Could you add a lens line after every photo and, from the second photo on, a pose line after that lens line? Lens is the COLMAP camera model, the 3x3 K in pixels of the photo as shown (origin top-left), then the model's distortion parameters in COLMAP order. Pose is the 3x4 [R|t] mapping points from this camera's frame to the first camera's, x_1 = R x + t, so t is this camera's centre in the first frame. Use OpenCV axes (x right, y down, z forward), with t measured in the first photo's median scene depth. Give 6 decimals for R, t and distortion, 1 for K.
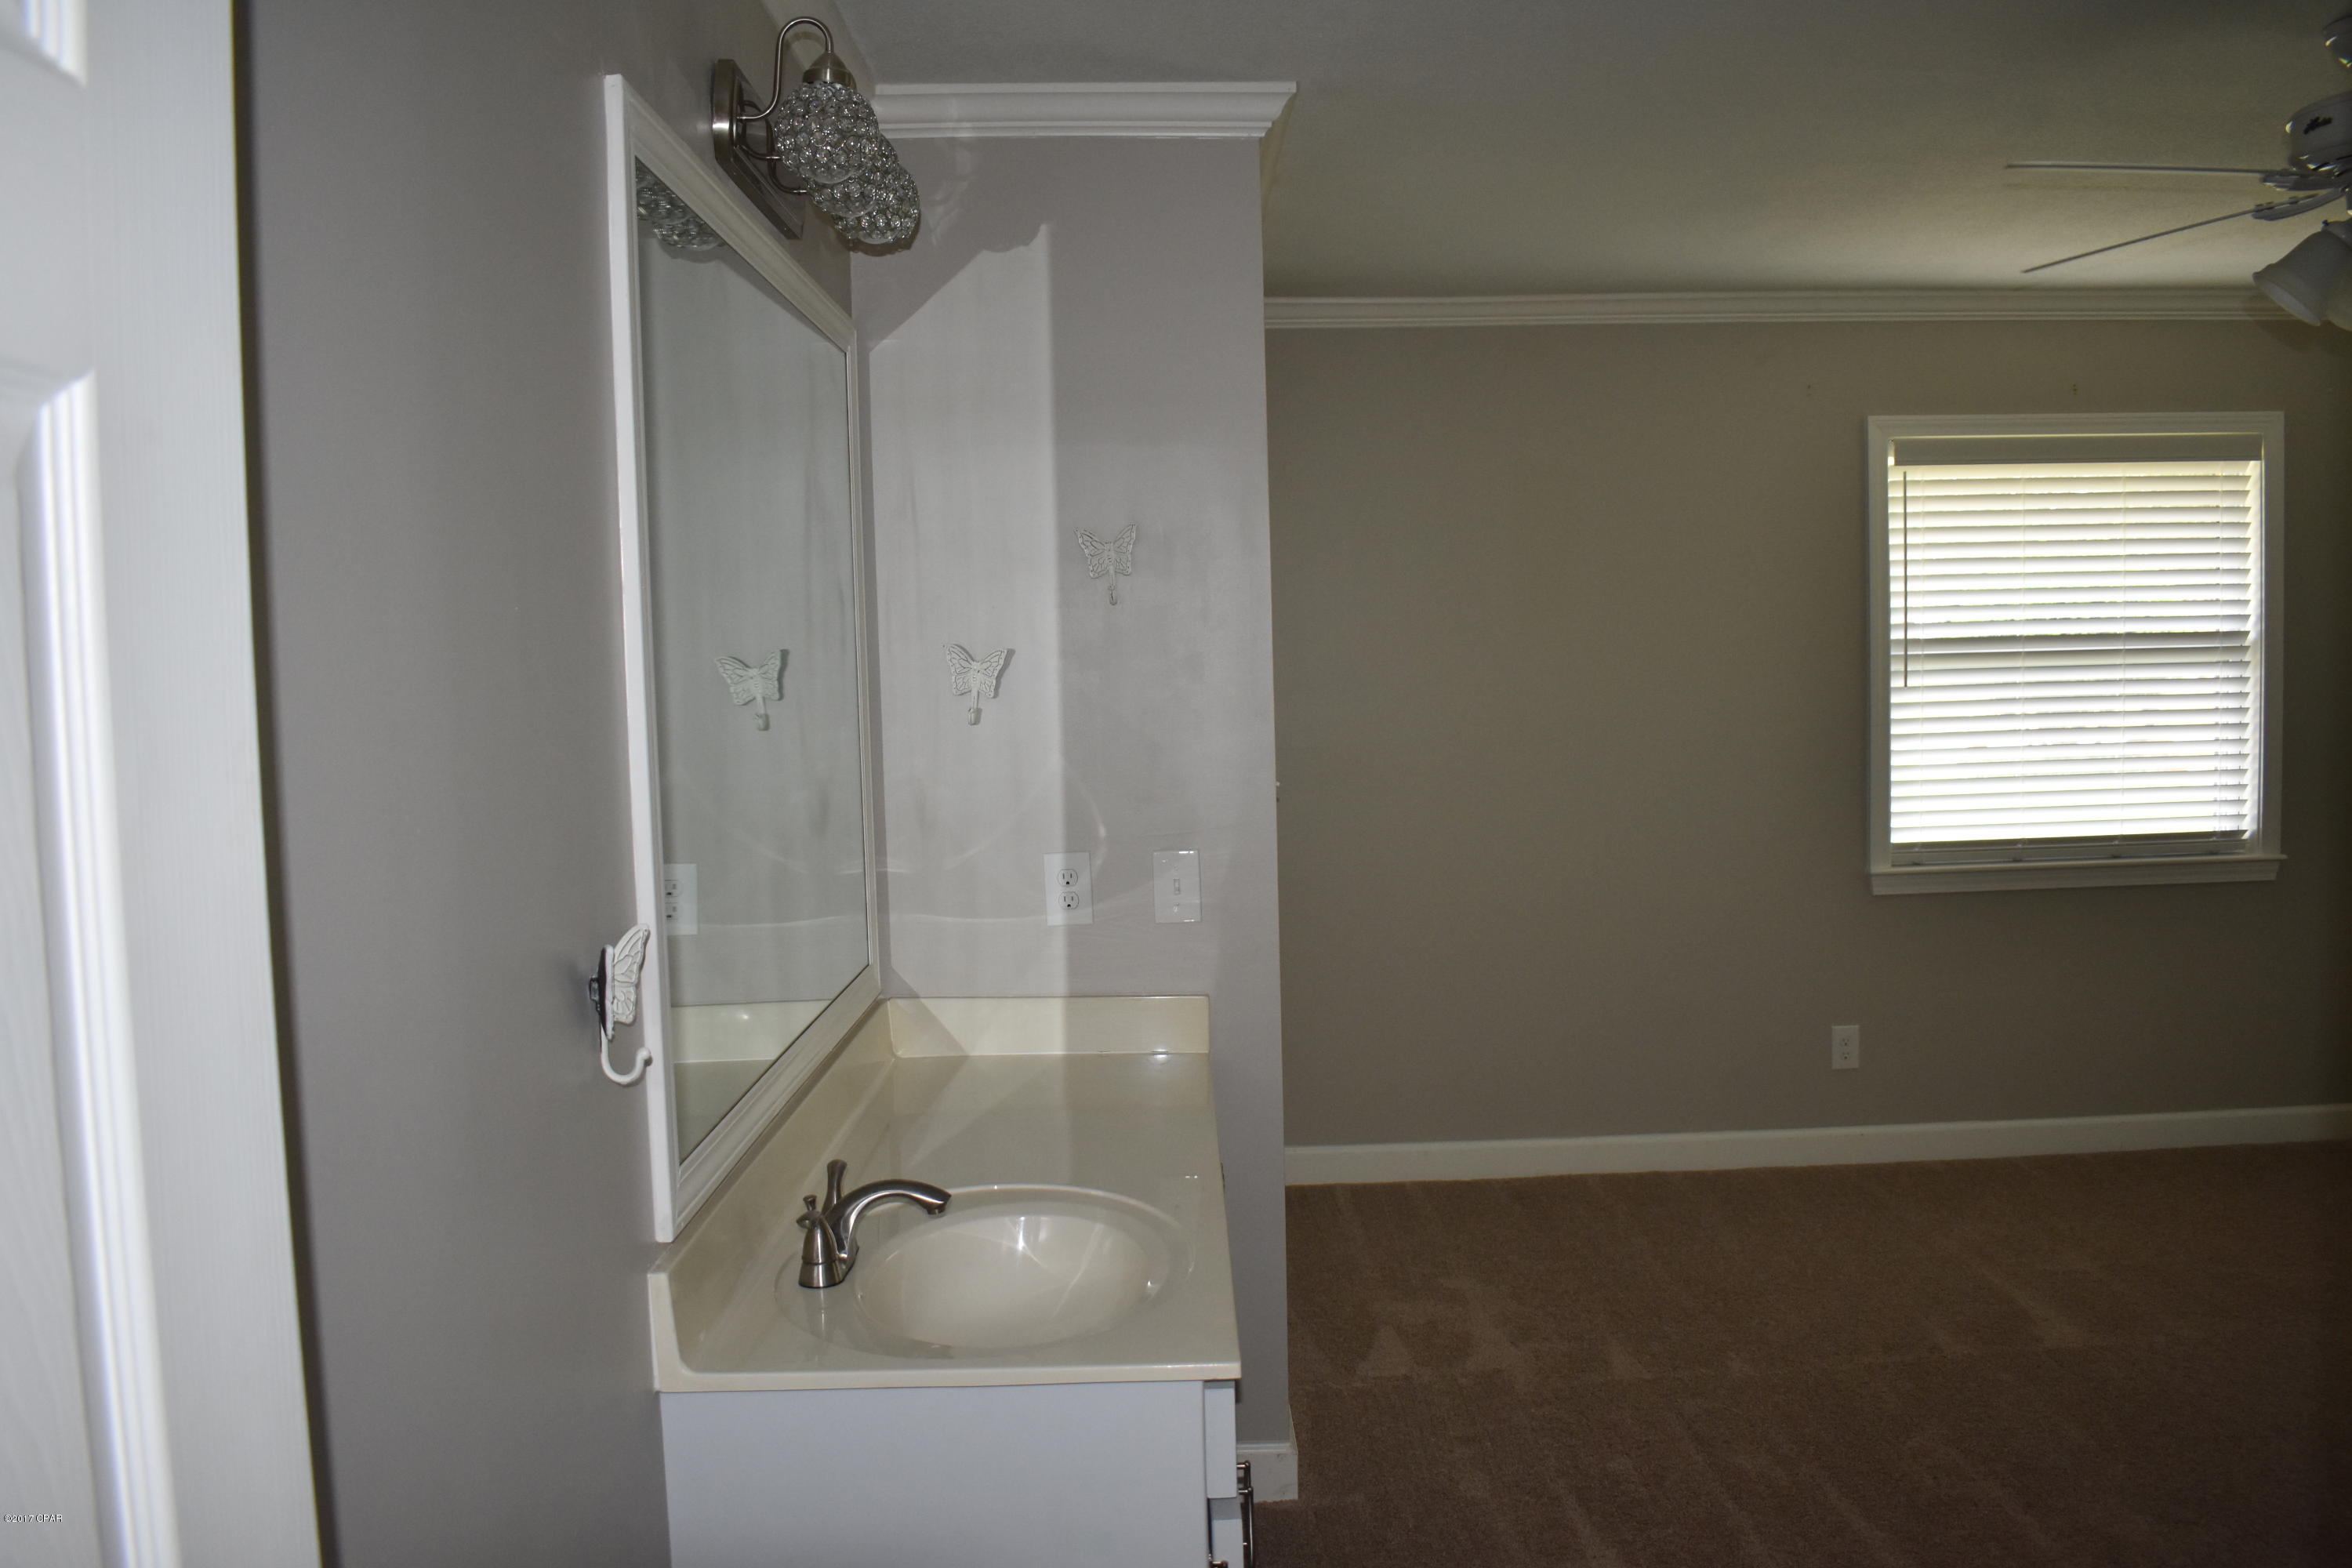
lens RADIAL K [[1840.3, 0, 1176.0], [0, 1840.3, 784.0], [0, 0, 1]] dist [-0.092540, 0.010116]
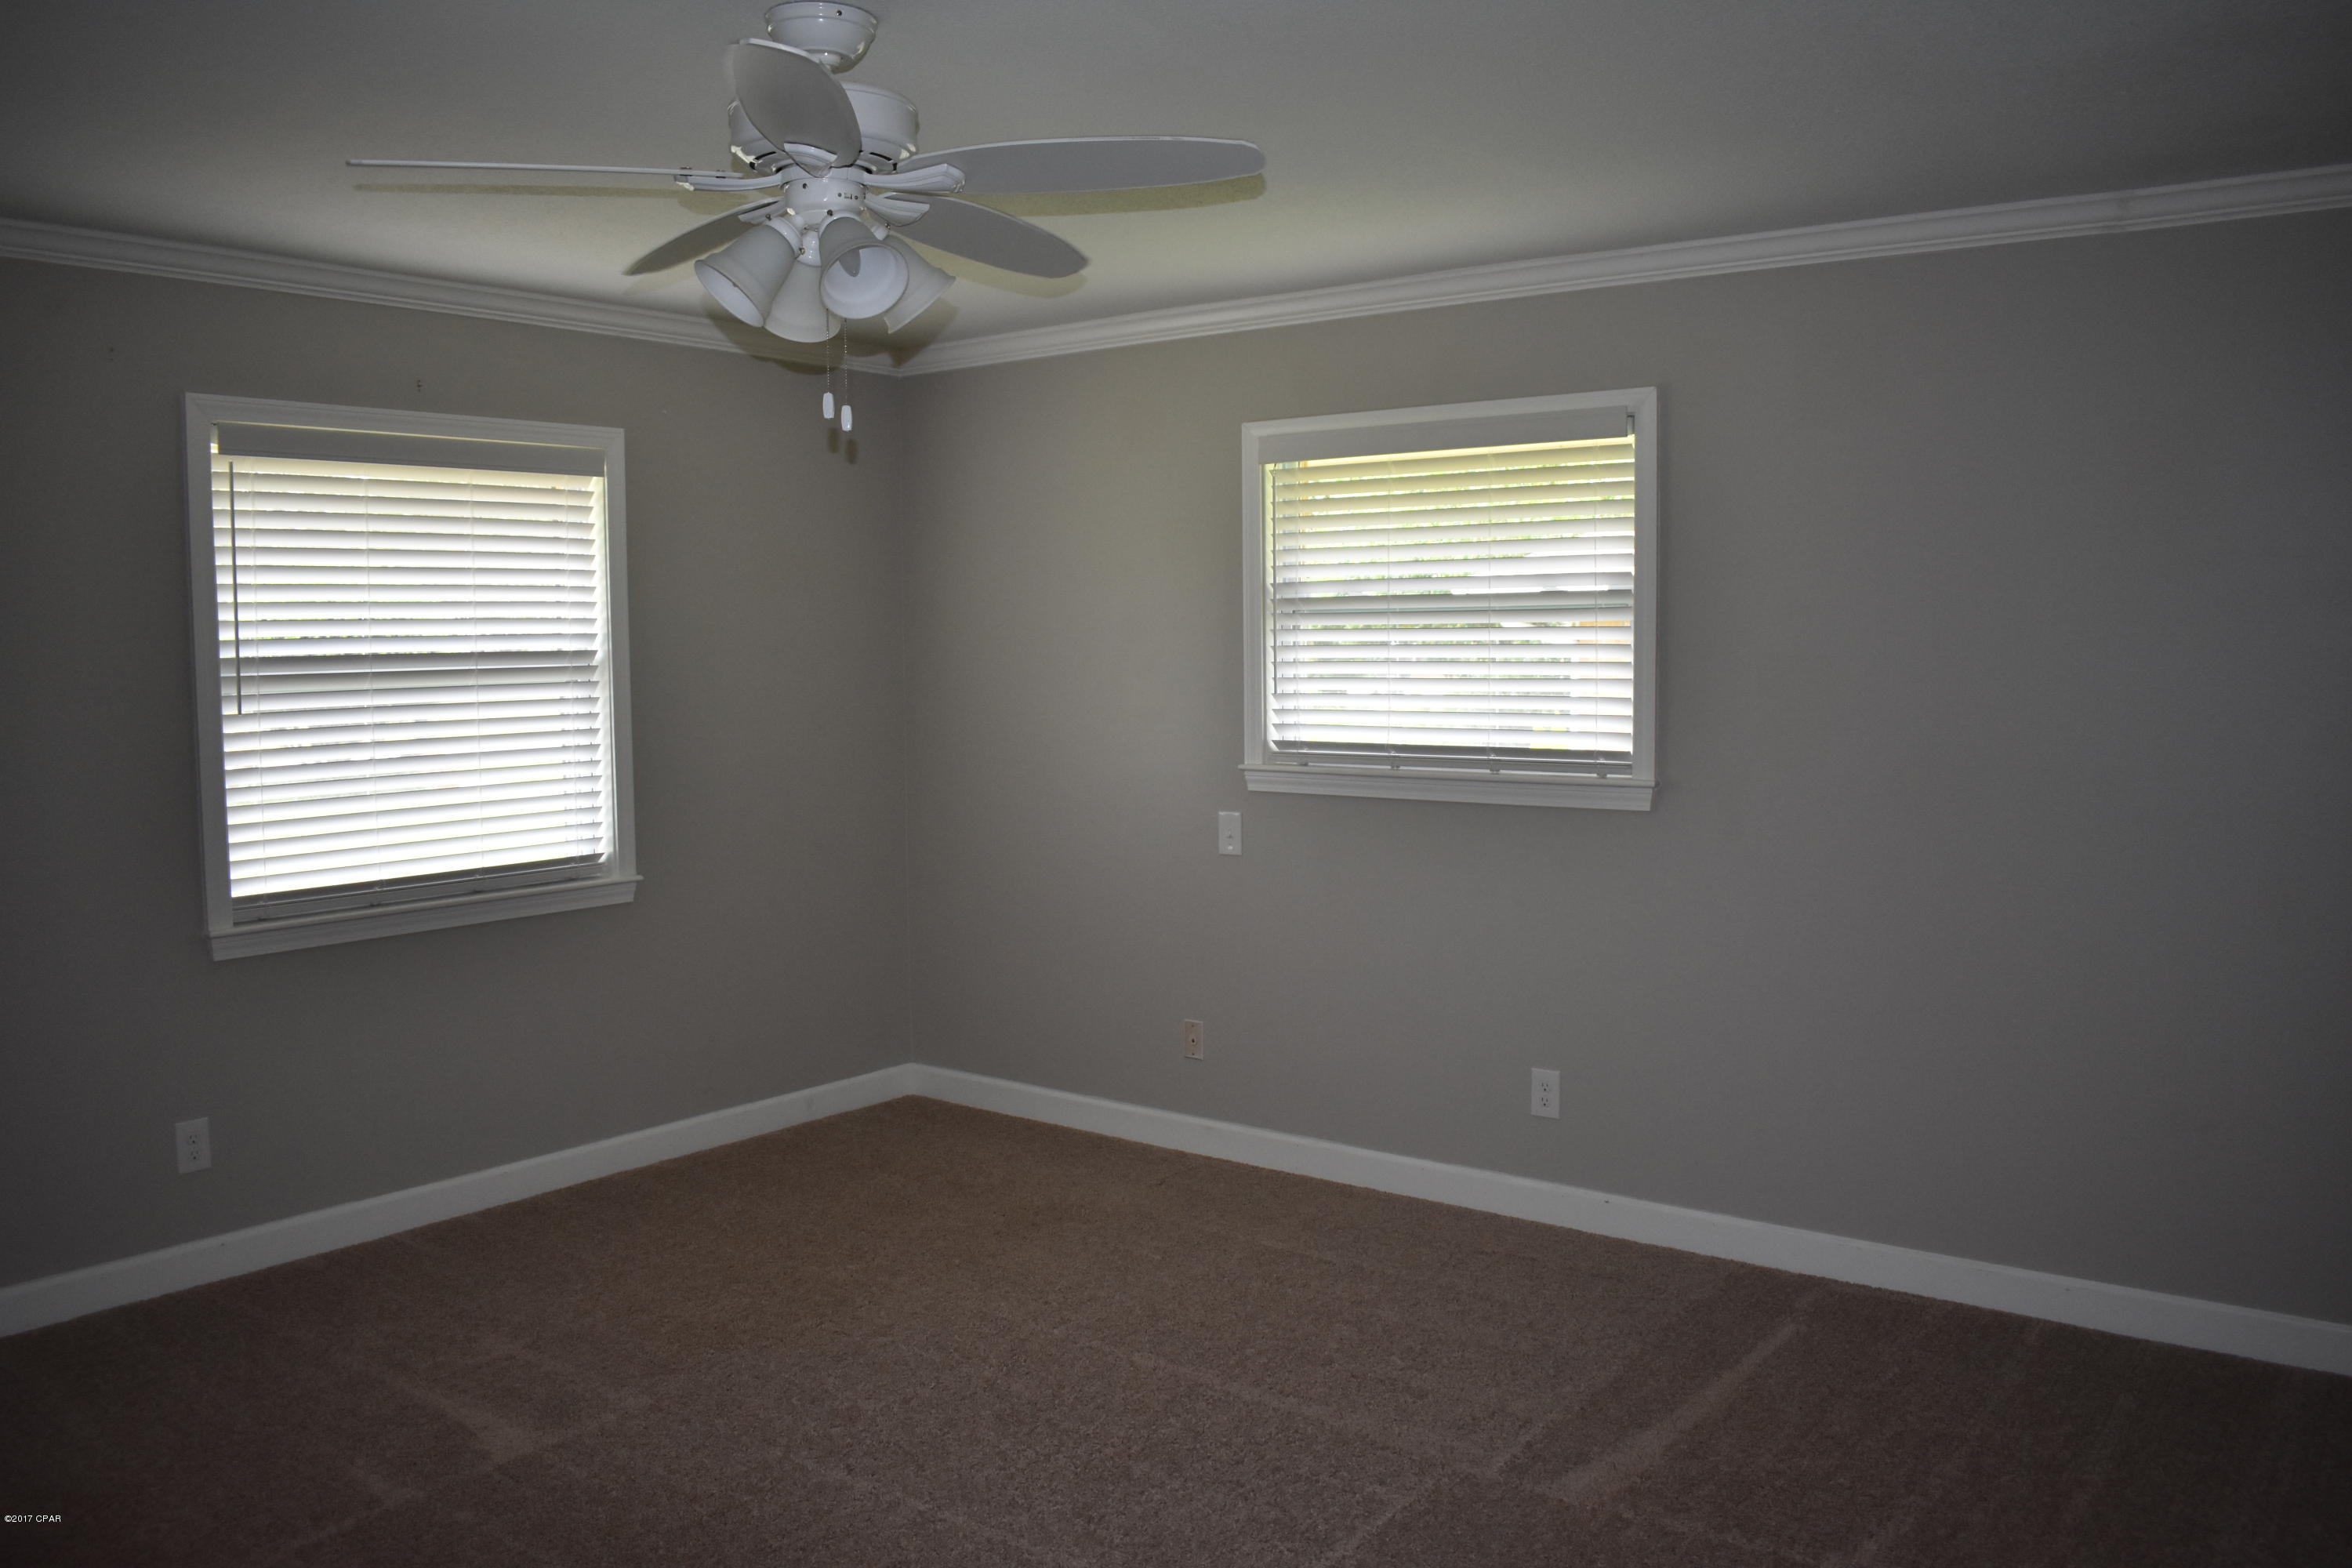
lens RADIAL K [[1840.3, 0, 1176.0], [0, 1840.3, 784.0], [0, 0, 1]] dist [-0.092540, 0.010116]
pose [[0.620807, -0.042038, 0.782836, 0.012791], [0.050079, 0.998648, 0.013913, -0.010479], [-0.782362, 0.030567, 0.622073, 0.129408]]
